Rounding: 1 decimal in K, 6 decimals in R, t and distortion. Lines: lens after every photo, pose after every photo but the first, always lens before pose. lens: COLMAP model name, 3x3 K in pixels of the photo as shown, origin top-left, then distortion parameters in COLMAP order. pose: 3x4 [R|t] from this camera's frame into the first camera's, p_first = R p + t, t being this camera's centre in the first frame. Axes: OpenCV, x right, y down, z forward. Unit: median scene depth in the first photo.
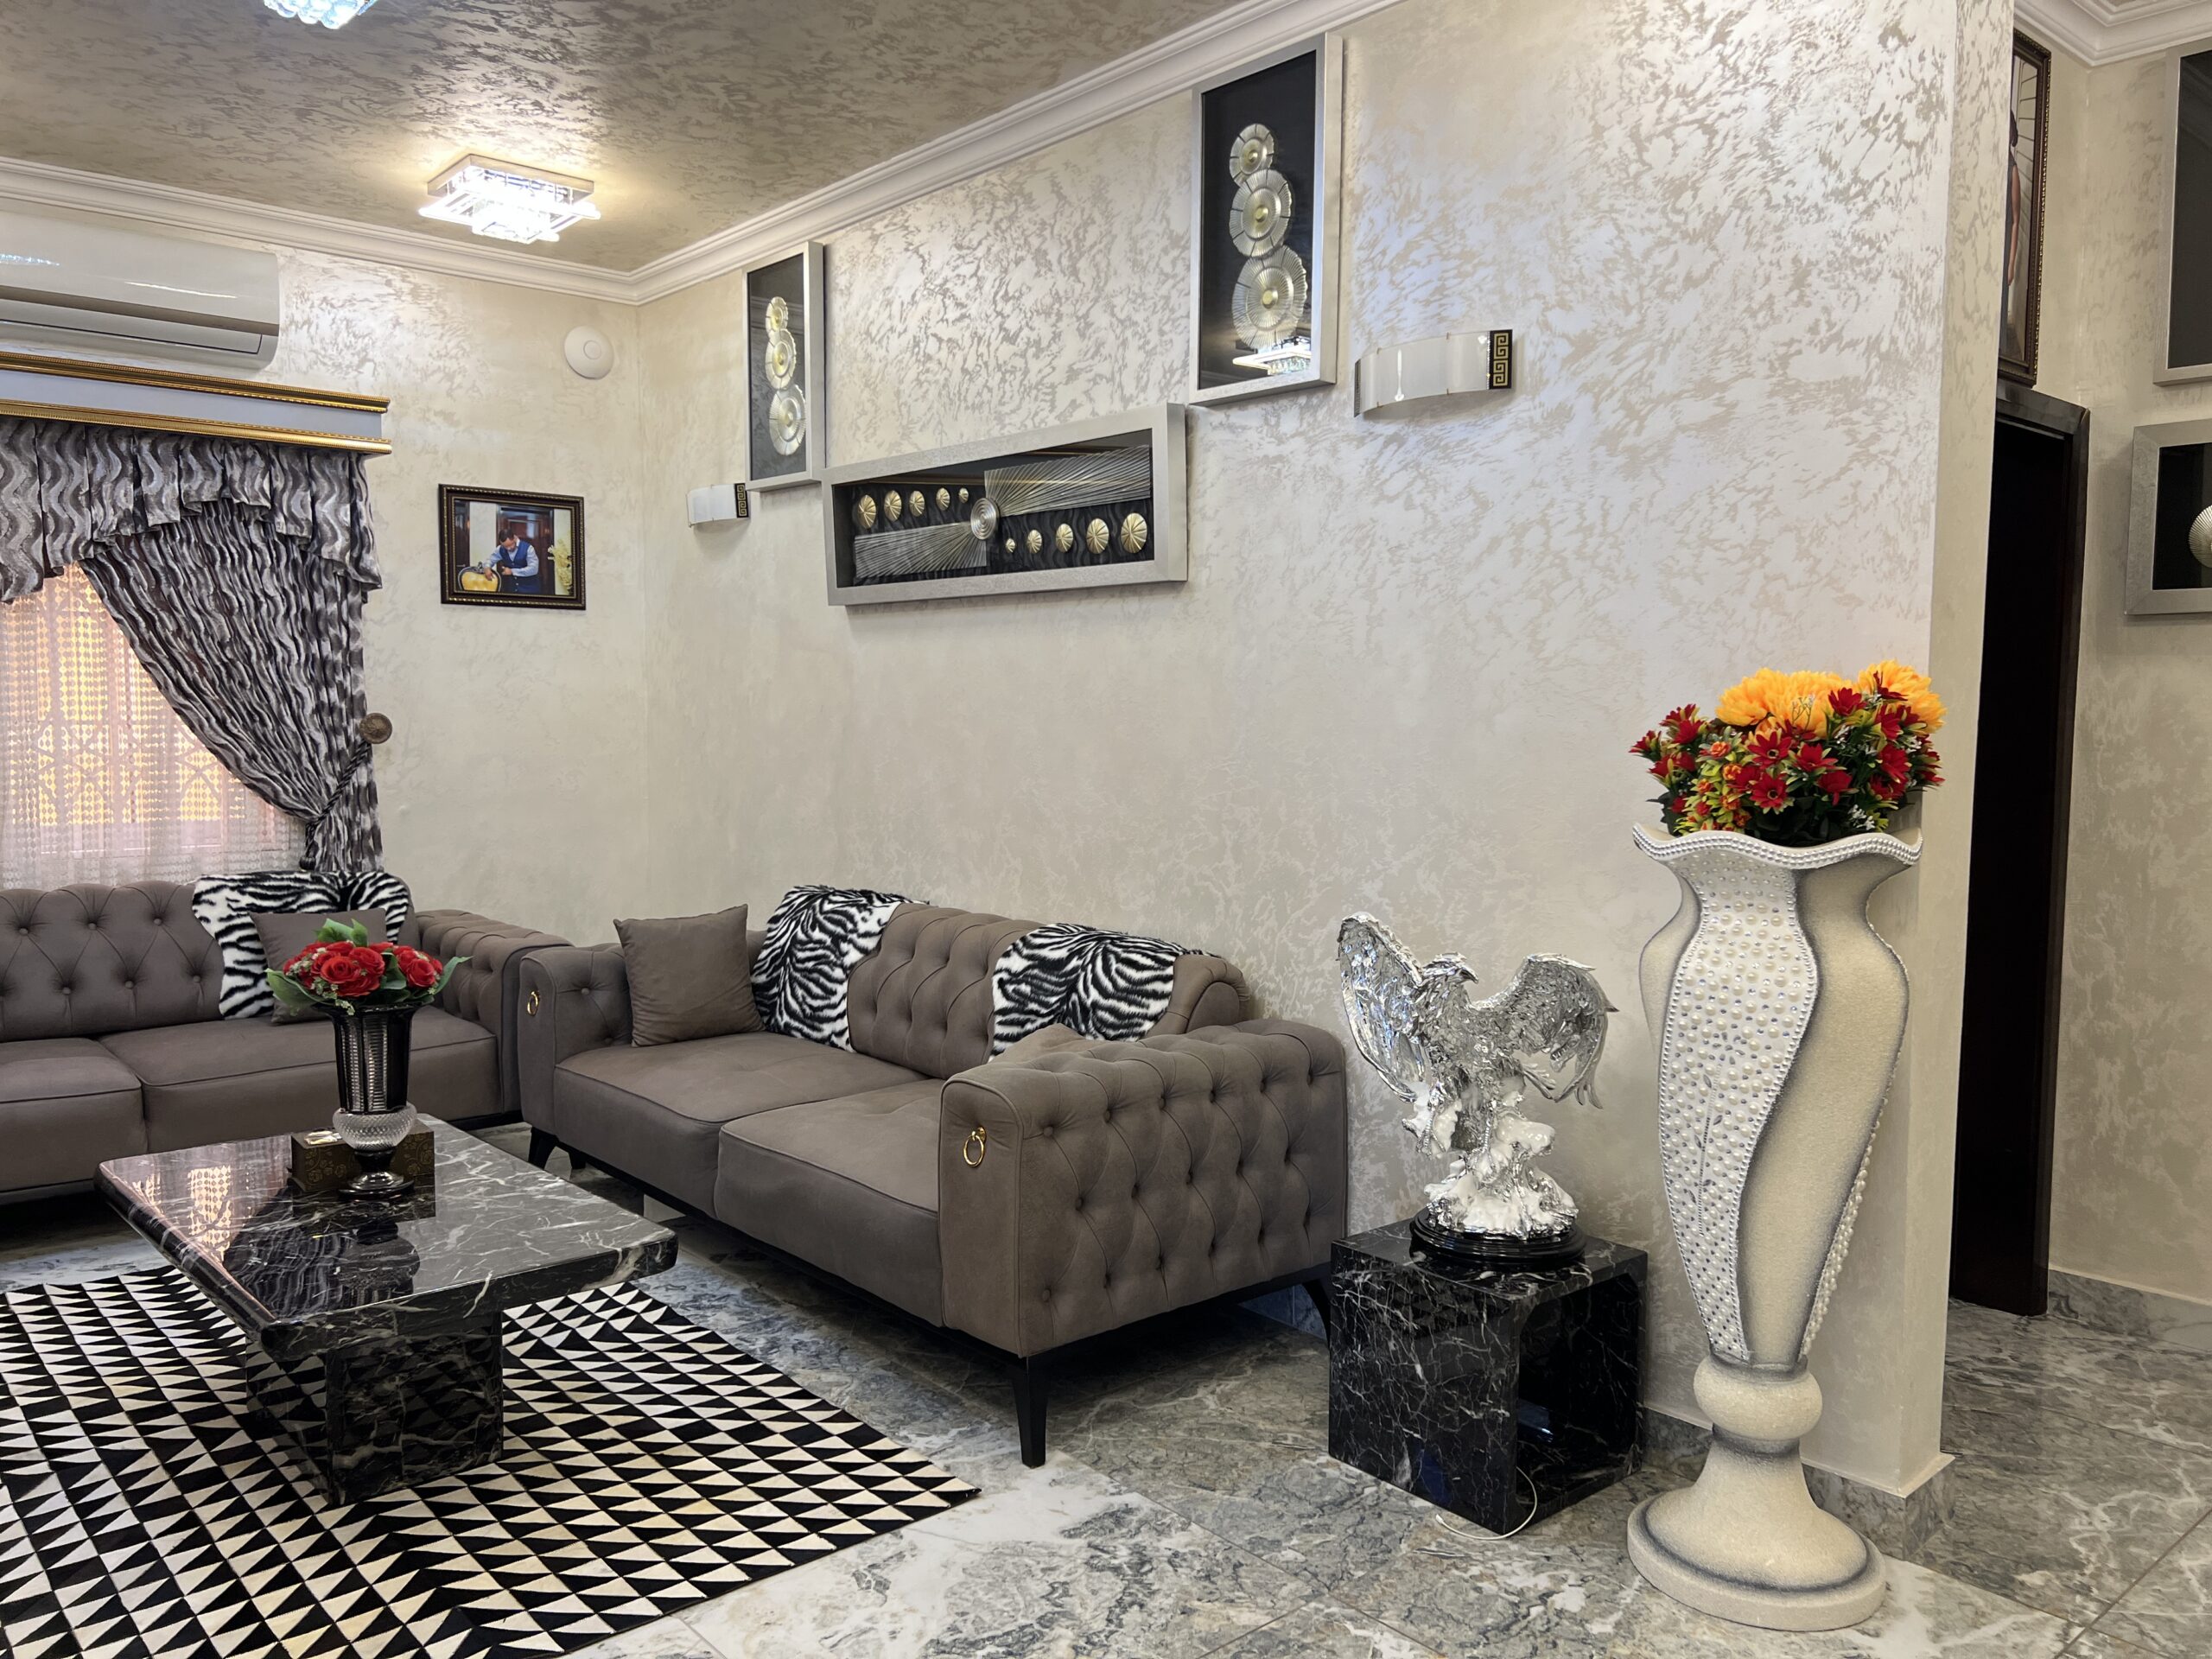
lens RADIAL K [[1665.7, 0, 1095.8], [0, 1665.7, 838.3], [0, 0, 1]] dist [0.061095, -0.066180]
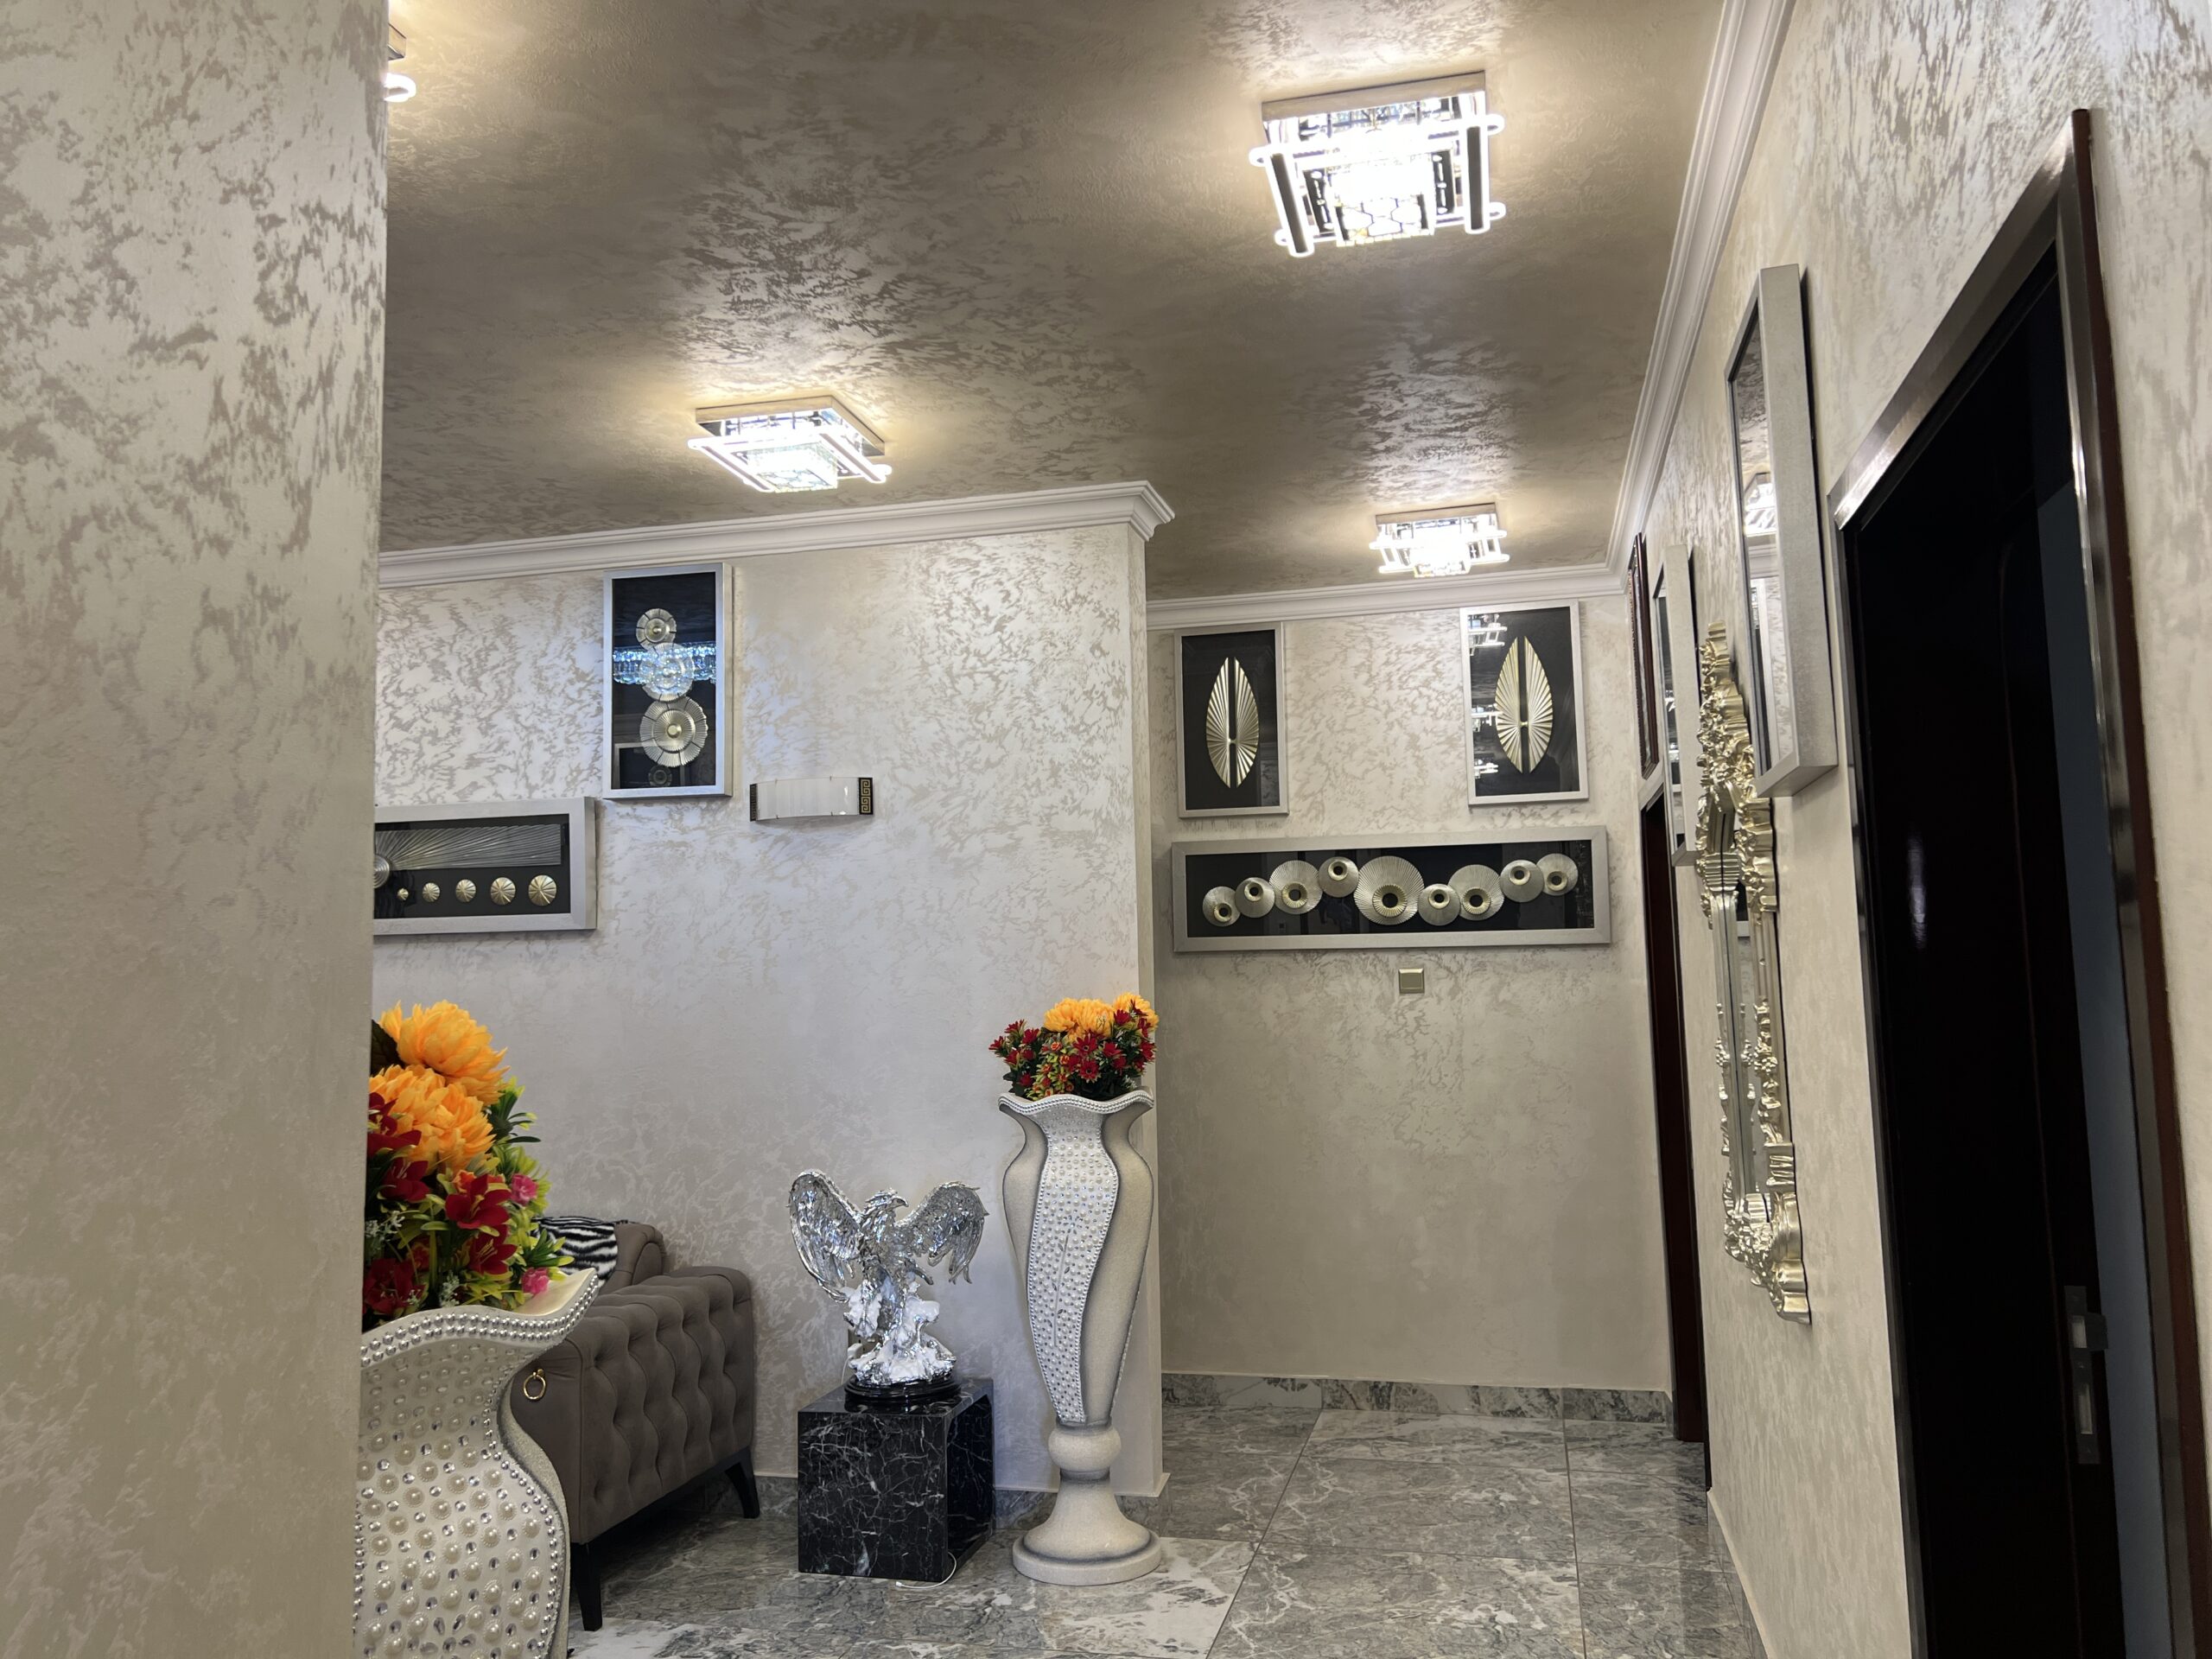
lens RADIAL K [[1670.7, 0, 1106.0], [0, 1670.7, 829.5], [0, 0, 1]] dist [0.104885, -0.233530]
pose [[0.810188, 0.037750, 0.584953, -0.376810], [0.067446, 0.985293, -0.157002, 0.000500], [-0.582277, 0.166654, 0.795726, -0.271299]]
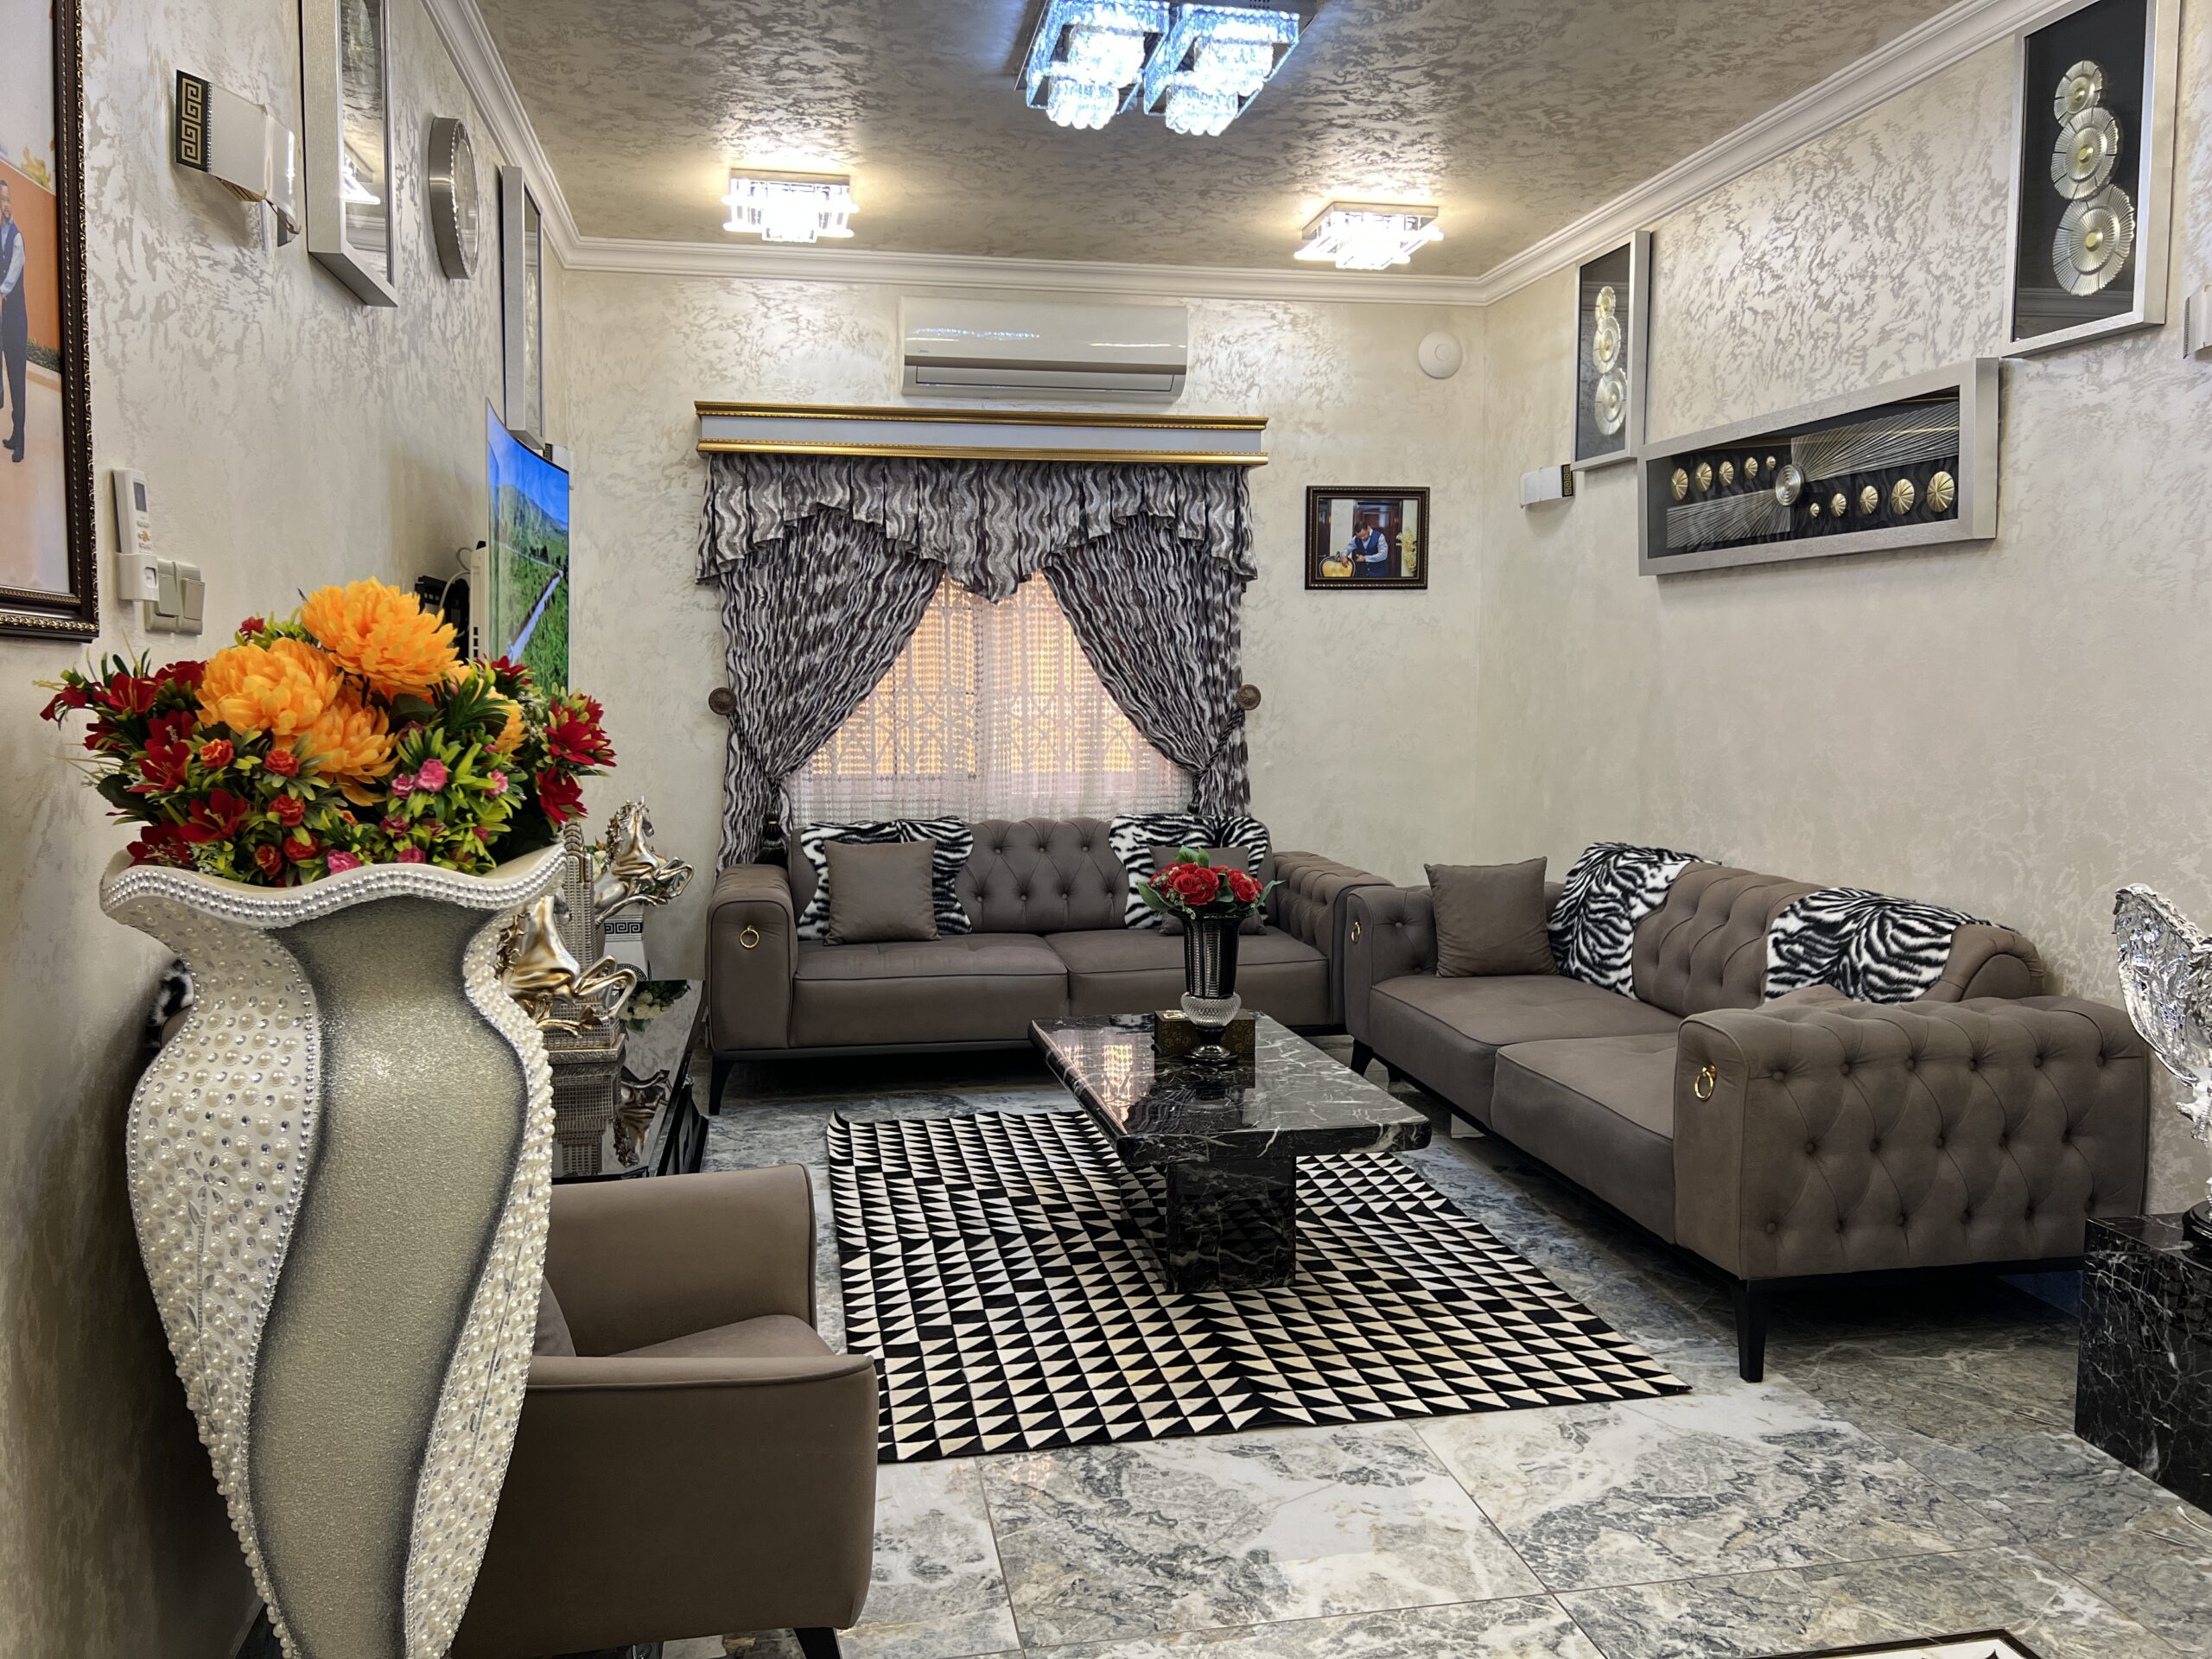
lens RADIAL K [[1645.9, 0, 1105.7], [0, 1645.9, 840.4], [0, 0, 1]] dist [0.079497, -0.102978]
pose [[0.869682, 0.040499, -0.491948, 0.086565], [-0.029907, 0.999121, 0.029382, 0.006938], [0.492706, -0.010840, 0.870128, -0.096224]]
